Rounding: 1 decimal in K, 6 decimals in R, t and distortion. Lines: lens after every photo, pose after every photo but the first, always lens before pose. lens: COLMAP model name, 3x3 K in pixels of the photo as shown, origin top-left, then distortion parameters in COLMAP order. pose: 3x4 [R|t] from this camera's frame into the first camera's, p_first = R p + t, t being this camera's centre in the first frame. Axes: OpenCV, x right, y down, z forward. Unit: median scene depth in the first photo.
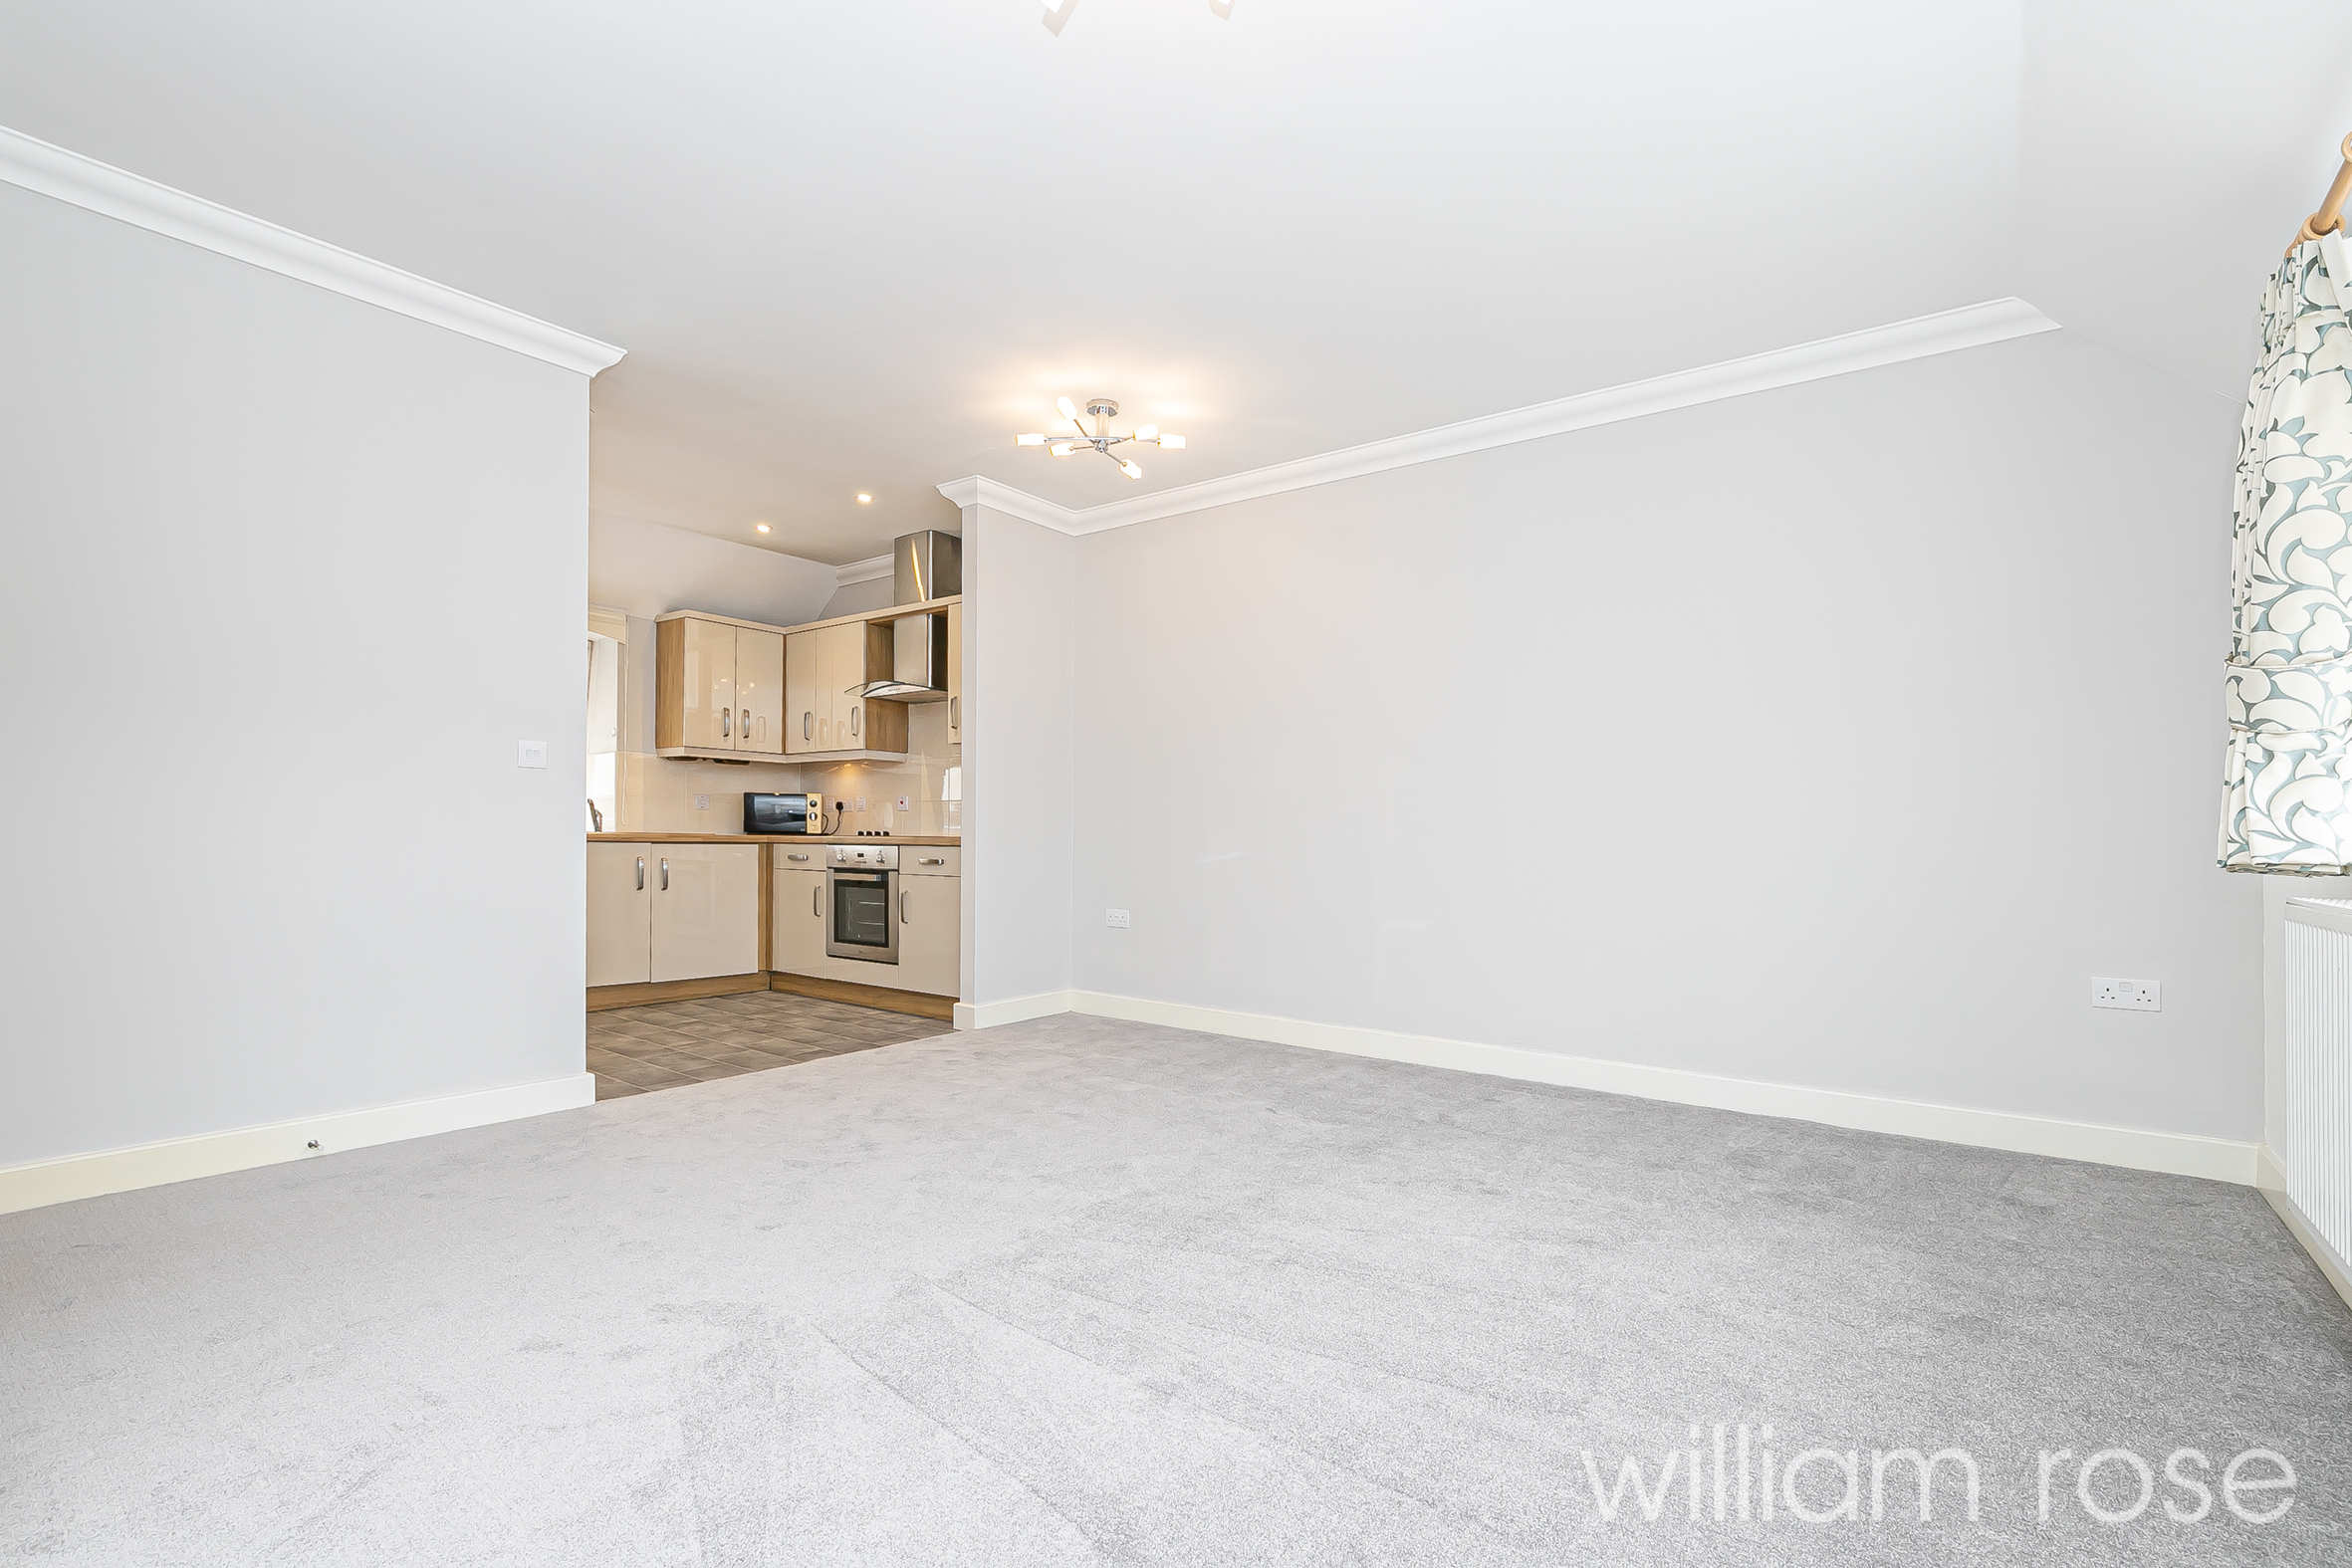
lens RADIAL K [[1077.8, 0, 1170.9], [0, 1077.8, 806.3], [0, 0, 1]] dist [-0.021547, -0.000053]
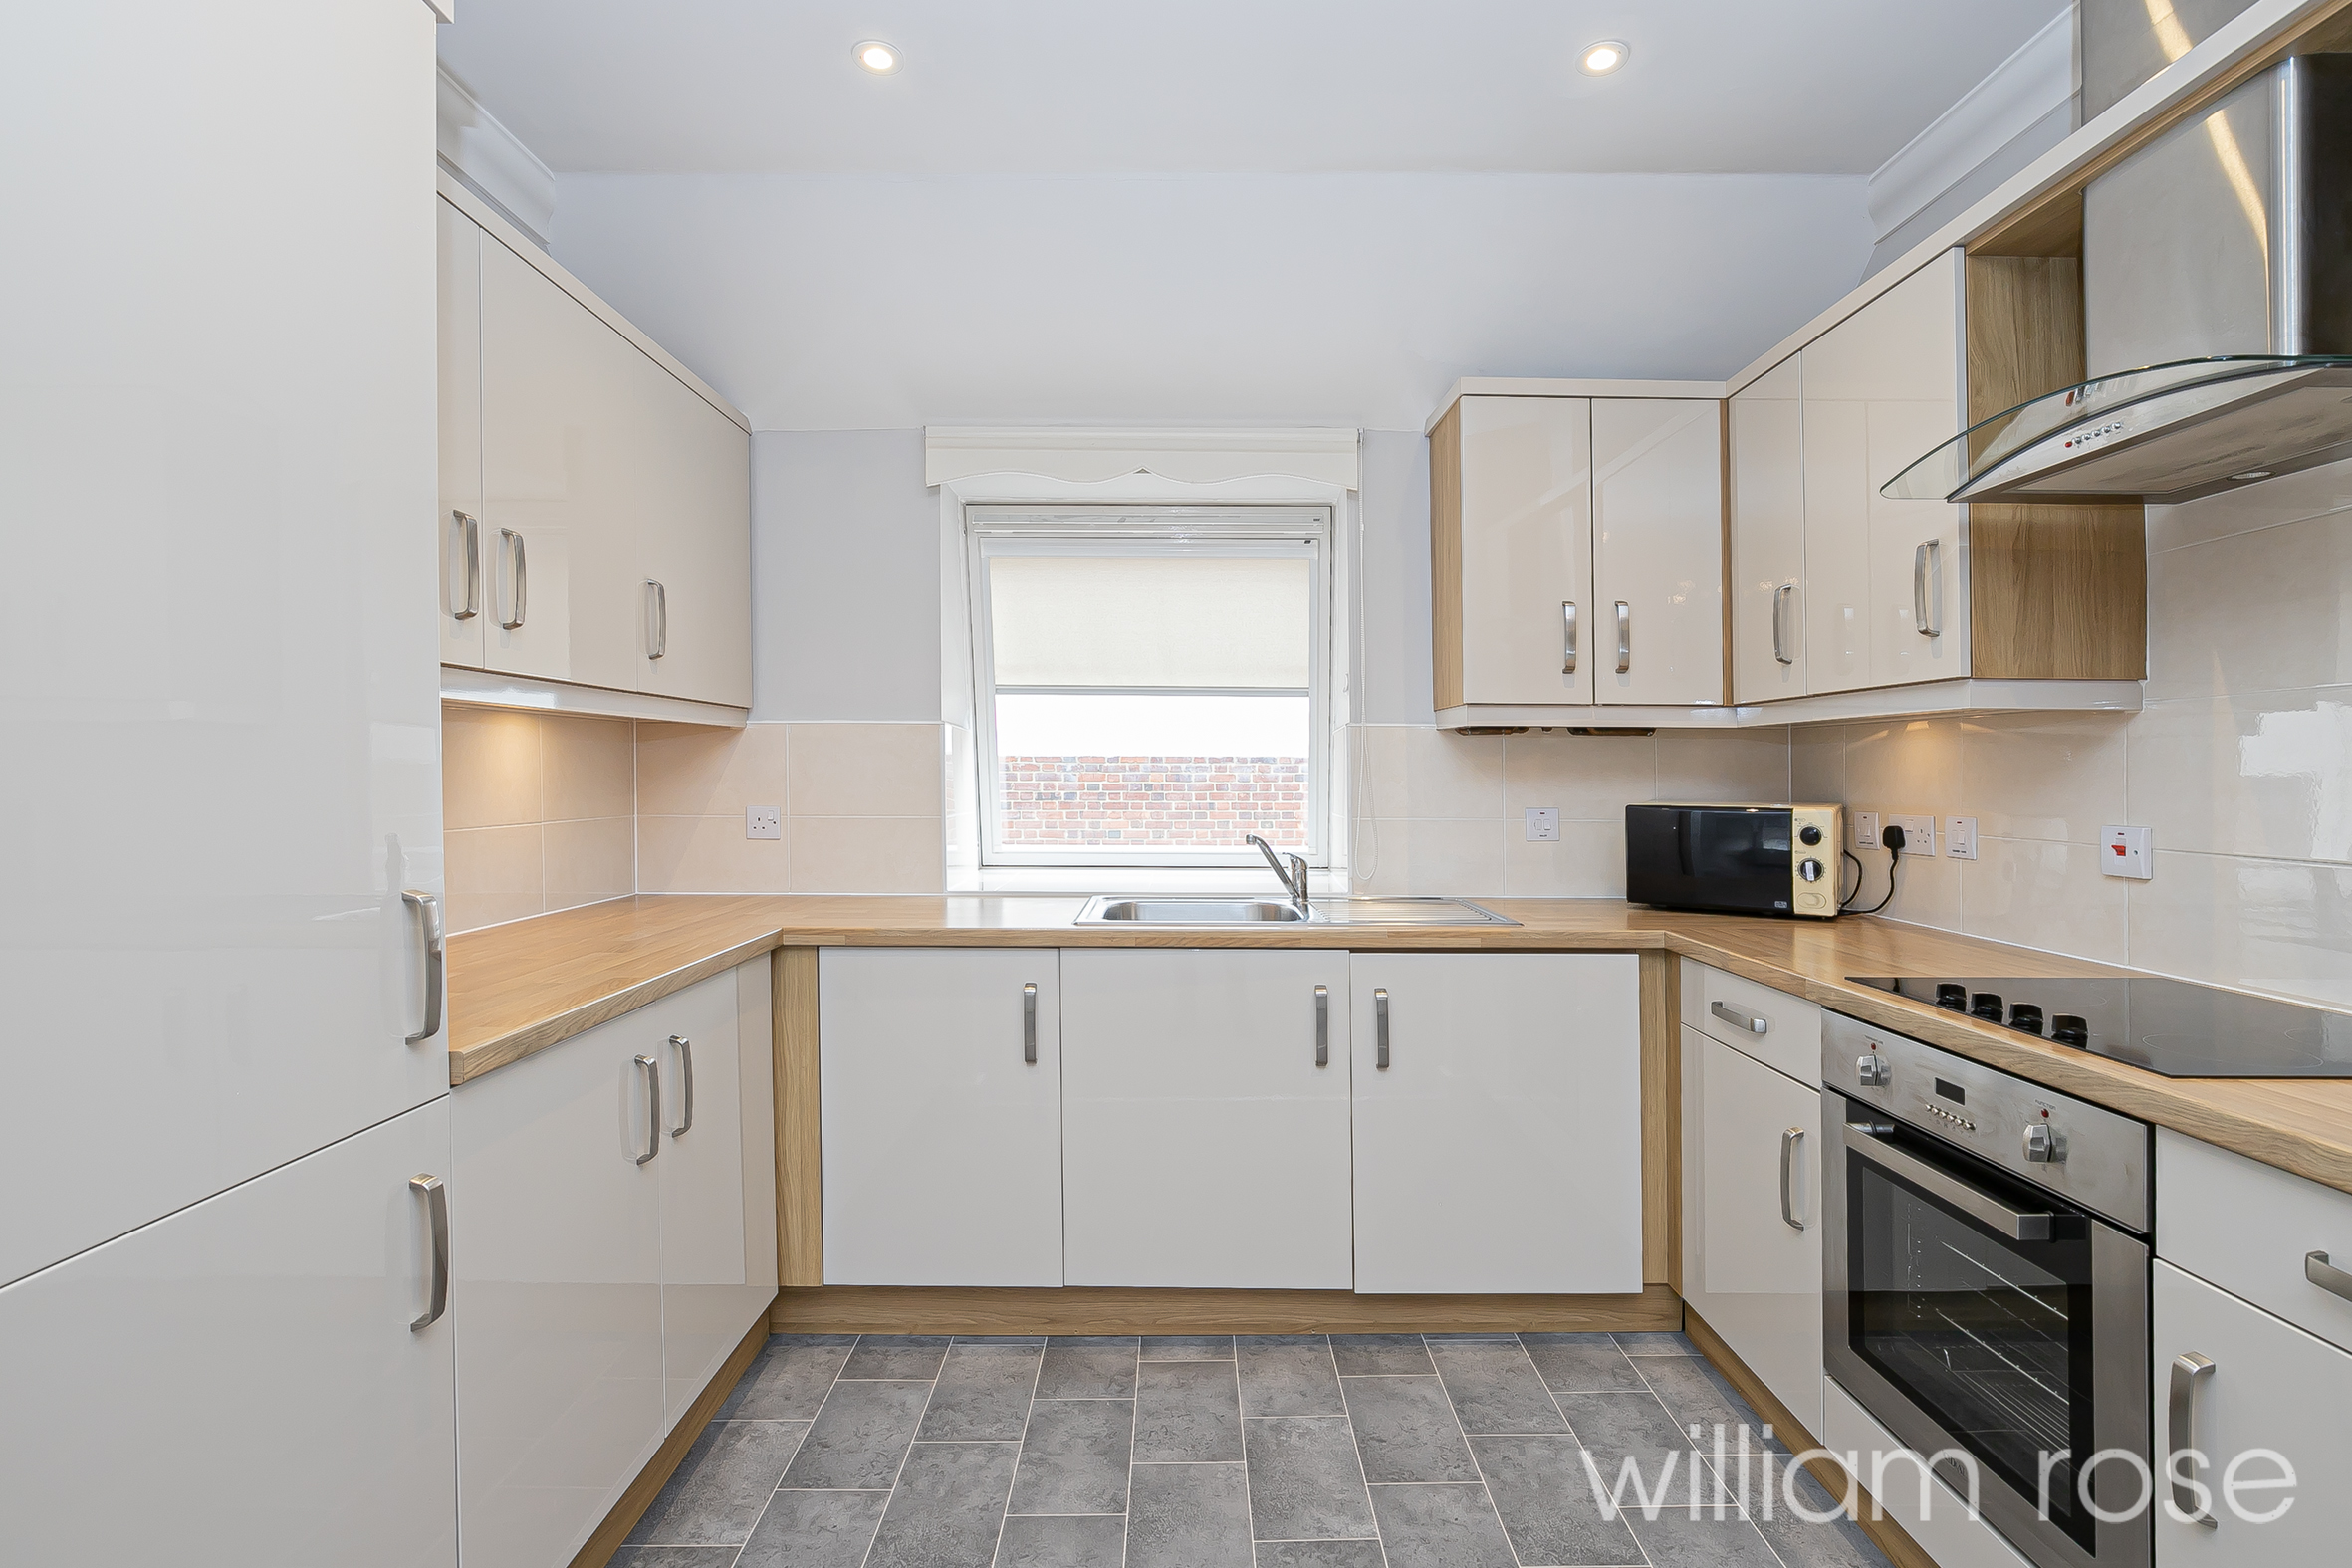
lens RADIAL K [[1077.8, 0, 1193.7], [0, 1077.8, 789.3], [0, 0, 1]] dist [-0.021547, -0.000053]
pose [[0.608812, 0.001603, -0.793313, -0.176179], [0.029144, 0.999278, 0.024386, -0.034686], [0.792779, -0.037967, 0.608326, 0.630868]]
